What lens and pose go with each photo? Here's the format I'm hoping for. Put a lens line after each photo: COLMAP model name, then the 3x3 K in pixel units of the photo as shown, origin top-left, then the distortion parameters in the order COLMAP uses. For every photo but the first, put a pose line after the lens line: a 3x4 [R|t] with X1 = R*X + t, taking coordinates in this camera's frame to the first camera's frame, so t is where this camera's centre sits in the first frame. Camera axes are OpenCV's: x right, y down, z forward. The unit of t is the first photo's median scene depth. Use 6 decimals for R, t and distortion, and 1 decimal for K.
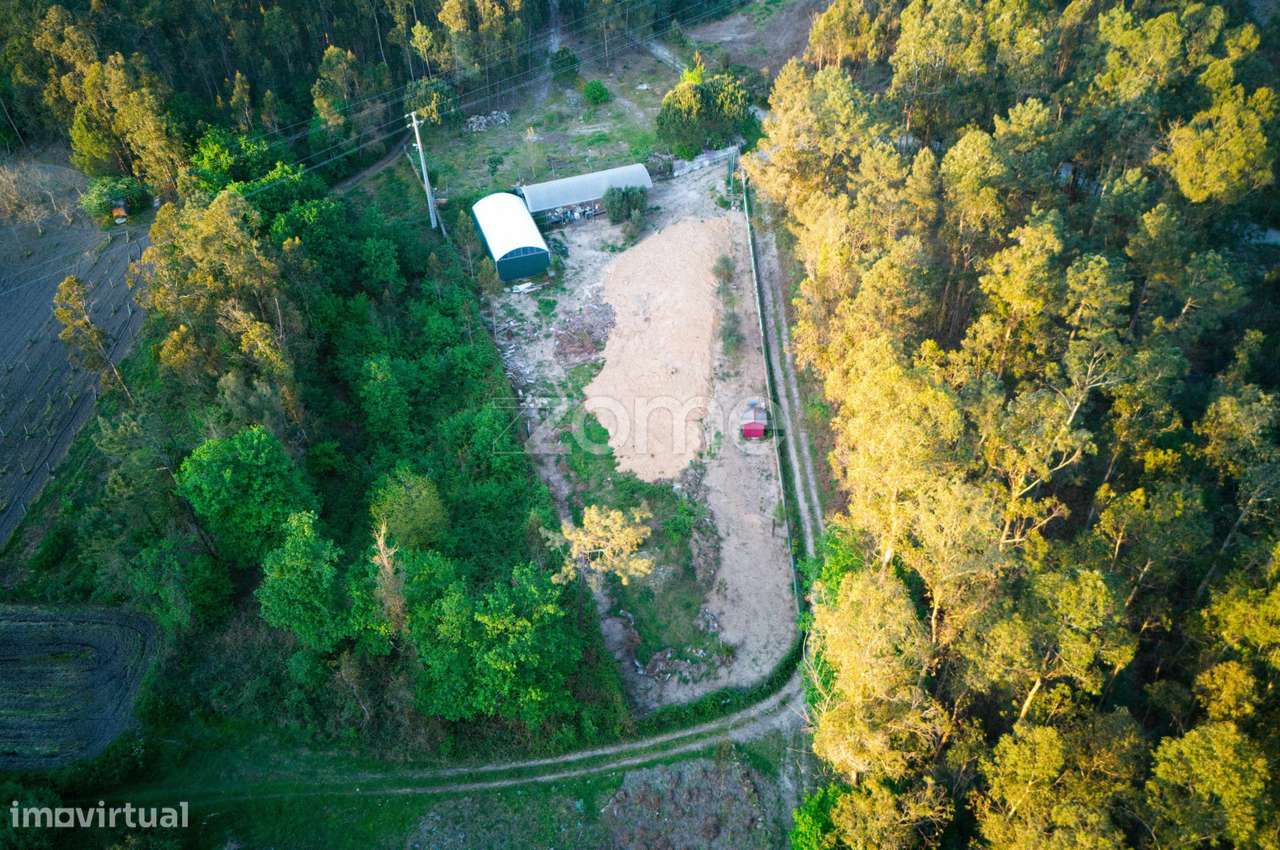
lens RADIAL K [[1063.8, 0, 640.0], [0, 1063.8, 425.0], [0, 0, 1]] dist [0.043082, -0.032928]
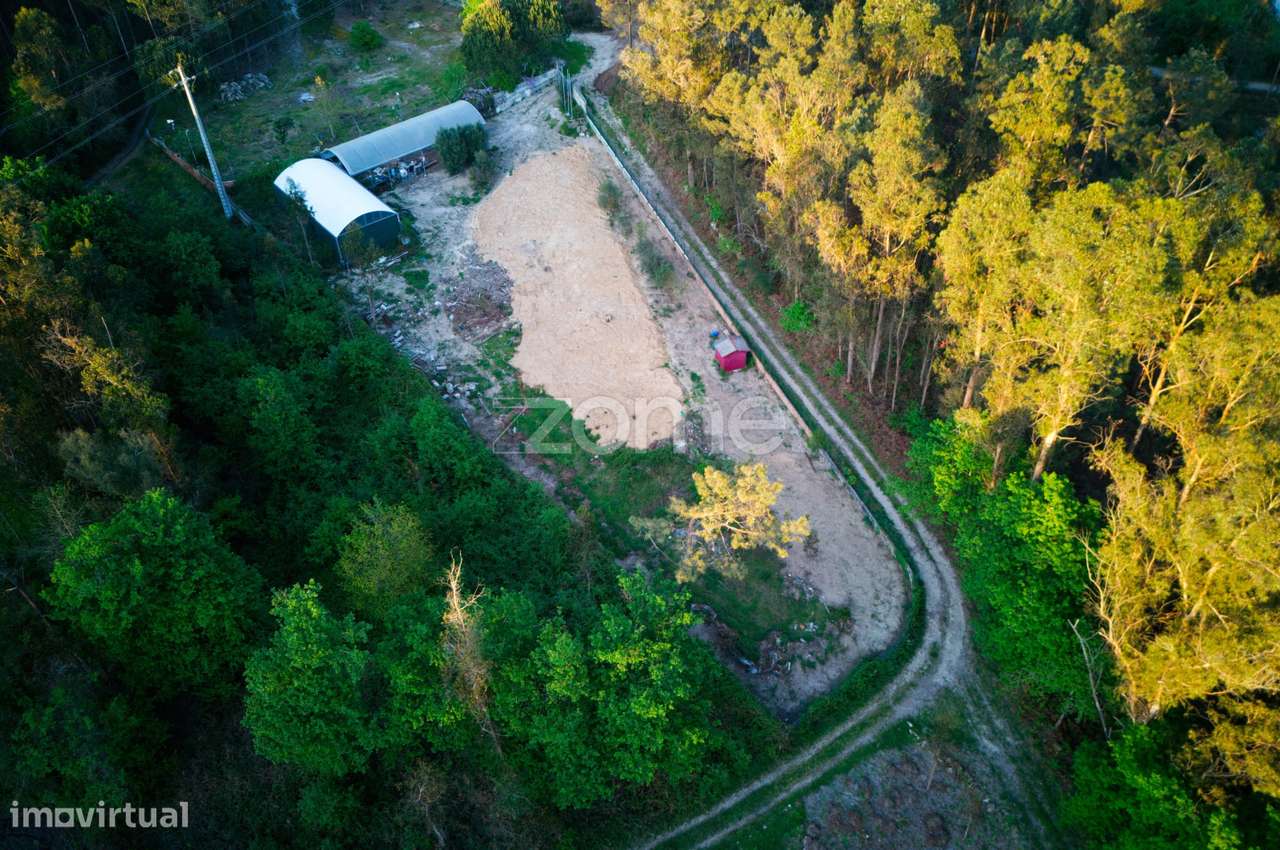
lens RADIAL K [[1063.8, 0, 640.0], [0, 1063.8, 425.0], [0, 0, 1]] dist [0.043082, -0.032928]
pose [[0.934885, -0.233508, 0.267330, -0.184176], [0.232736, 0.971909, 0.035040, 0.006713], [-0.268002, 0.029459, 0.962968, 0.196744]]
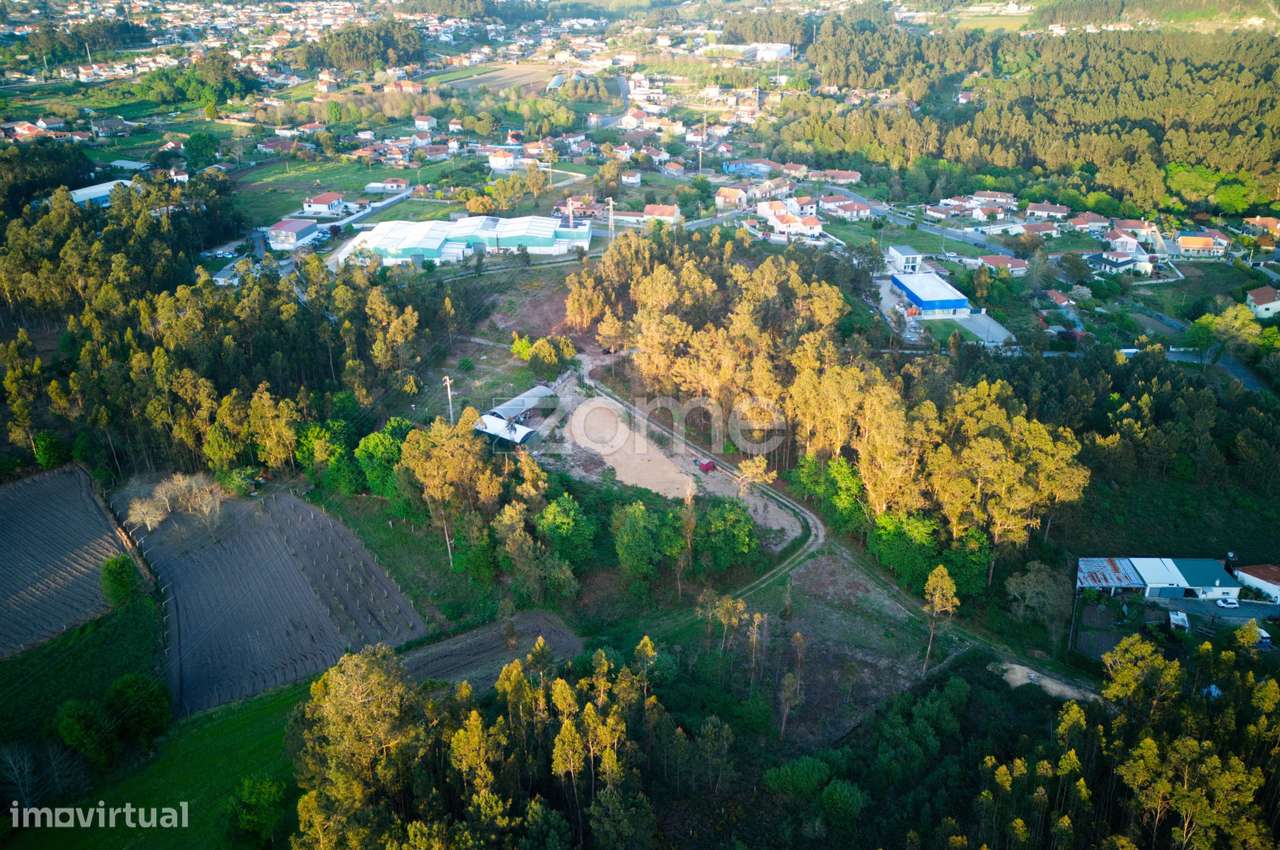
lens RADIAL K [[1063.8, 0, 640.0], [0, 1063.8, 425.0], [0, 0, 1]] dist [0.043082, -0.032928]
pose [[0.811554, -0.226802, 0.538462, -0.989422], [0.374553, 0.909262, -0.181530, 0.231220], [-0.448432, 0.349004, 0.822864, -0.585990]]
